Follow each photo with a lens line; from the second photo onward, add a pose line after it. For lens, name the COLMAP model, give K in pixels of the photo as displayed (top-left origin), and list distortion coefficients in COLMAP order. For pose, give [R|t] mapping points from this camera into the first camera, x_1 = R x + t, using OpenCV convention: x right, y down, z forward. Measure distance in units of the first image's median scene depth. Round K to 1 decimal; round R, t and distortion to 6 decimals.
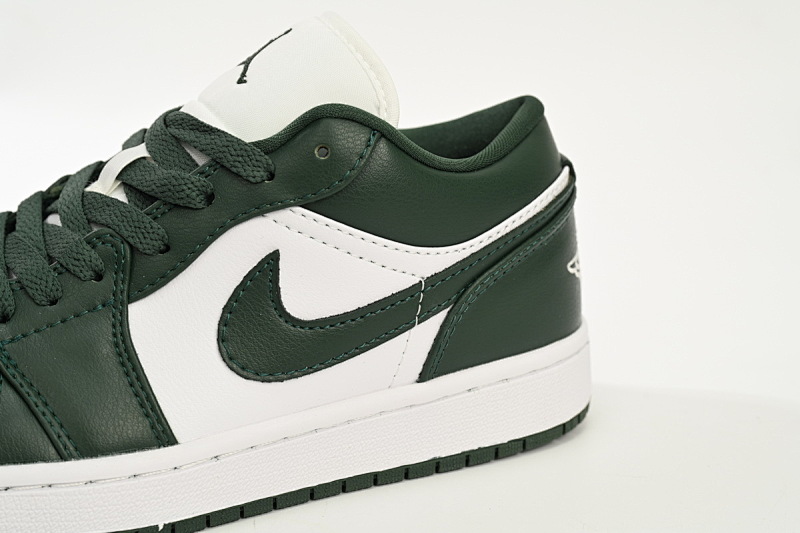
lens RADIAL K [[1330.5, 0, 399.4], [0, 1330.5, 267.4], [0, 0, 1]] dist [-0.058296, 0.000000]
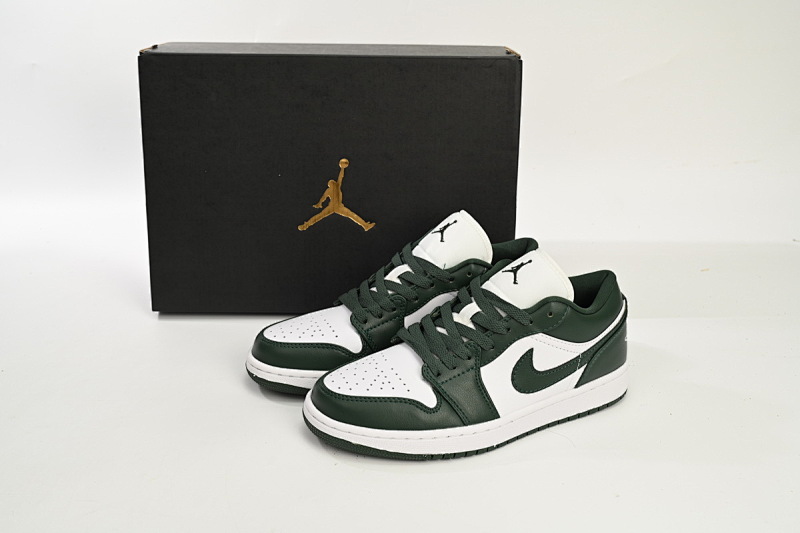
lens RADIAL K [[966.7, 0, 399.6], [0, 966.7, 269.1], [0, 0, 1]] dist [-0.019505, 0.000000]
pose [[0.998682, -0.005972, 0.050981, -0.472769], [-0.001379, 0.989729, 0.142950, -0.466322], [-0.051311, -0.142832, 0.988416, -0.970284]]
